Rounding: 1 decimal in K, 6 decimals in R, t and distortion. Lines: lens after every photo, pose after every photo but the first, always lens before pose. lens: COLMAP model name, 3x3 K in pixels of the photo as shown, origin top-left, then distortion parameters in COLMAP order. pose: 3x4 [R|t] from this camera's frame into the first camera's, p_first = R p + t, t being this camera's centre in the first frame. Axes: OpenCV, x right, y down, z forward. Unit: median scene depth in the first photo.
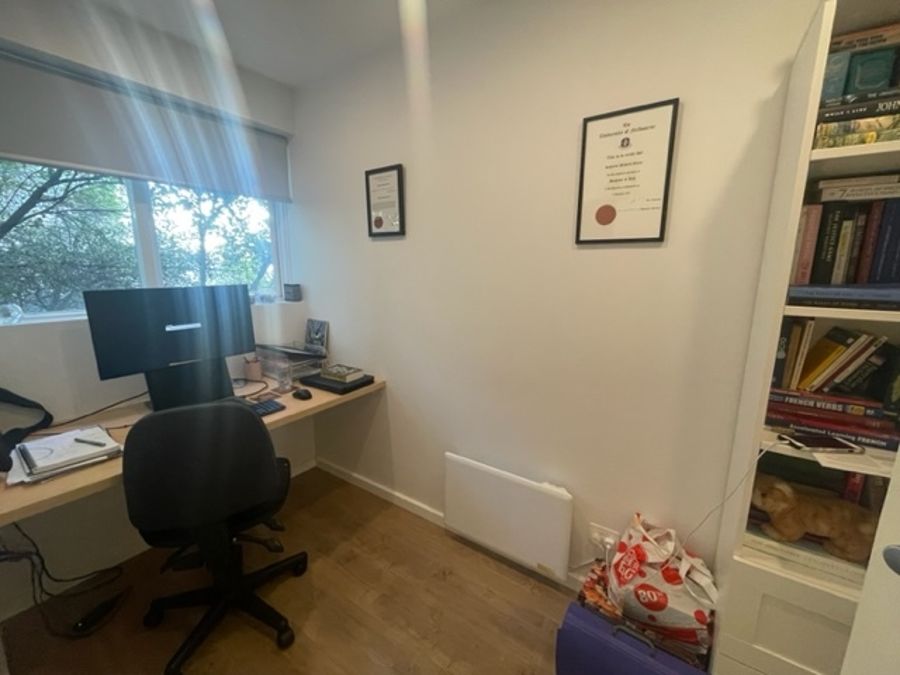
lens RADIAL K [[361.5, 0, 450.6], [0, 361.5, 335.7], [0, 0, 1]] dist [-0.001337, 0.000141]
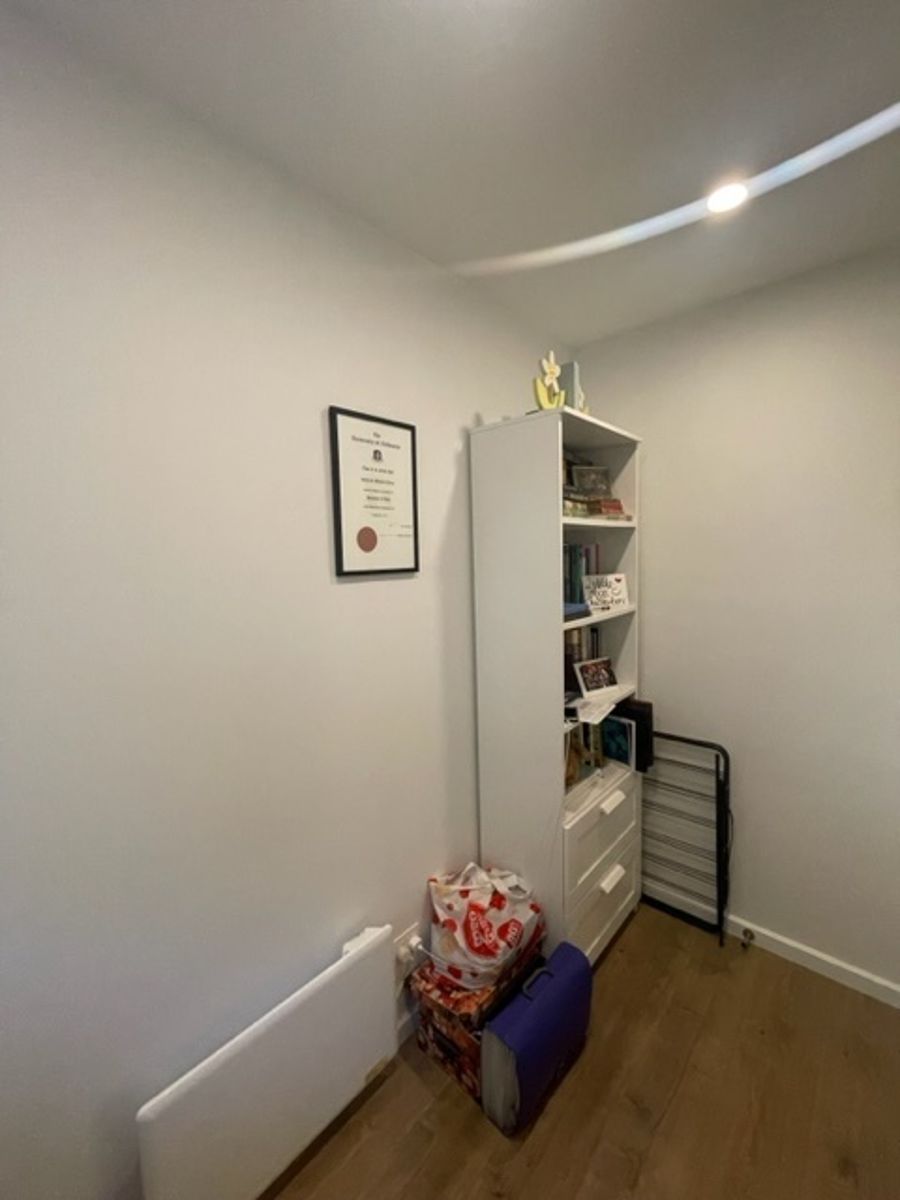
lens RADIAL K [[482.0, 0, 451.0], [0, 482.0, 601.1], [0, 0, 1]] dist [-0.001337, 0.000141]
pose [[0.144786, -0.104098, 0.983972, -0.594466], [0.211347, 0.974754, 0.072025, -0.250923], [-0.966628, 0.197532, 0.163132, 0.712529]]
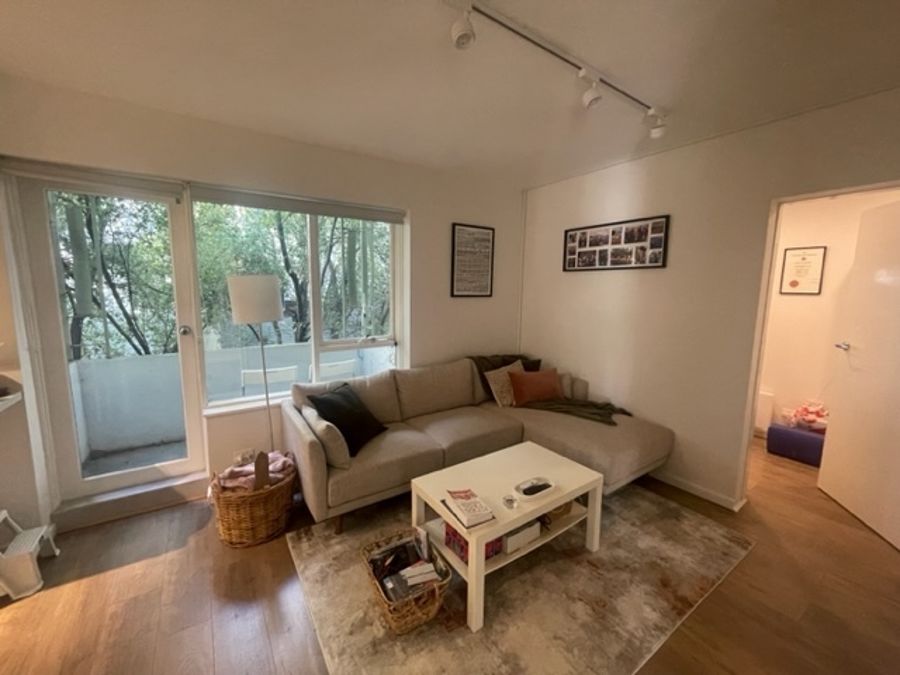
lens RADIAL K [[361.5, 0, 449.8], [0, 361.5, 337.7], [0, 0, 1]] dist [-0.001337, 0.000141]
pose [[0.927673, 0.053682, -0.369514, -0.969331], [-0.074656, 0.996295, -0.042687, 0.387050], [0.365854, 0.067187, 0.928244, -2.499232]]
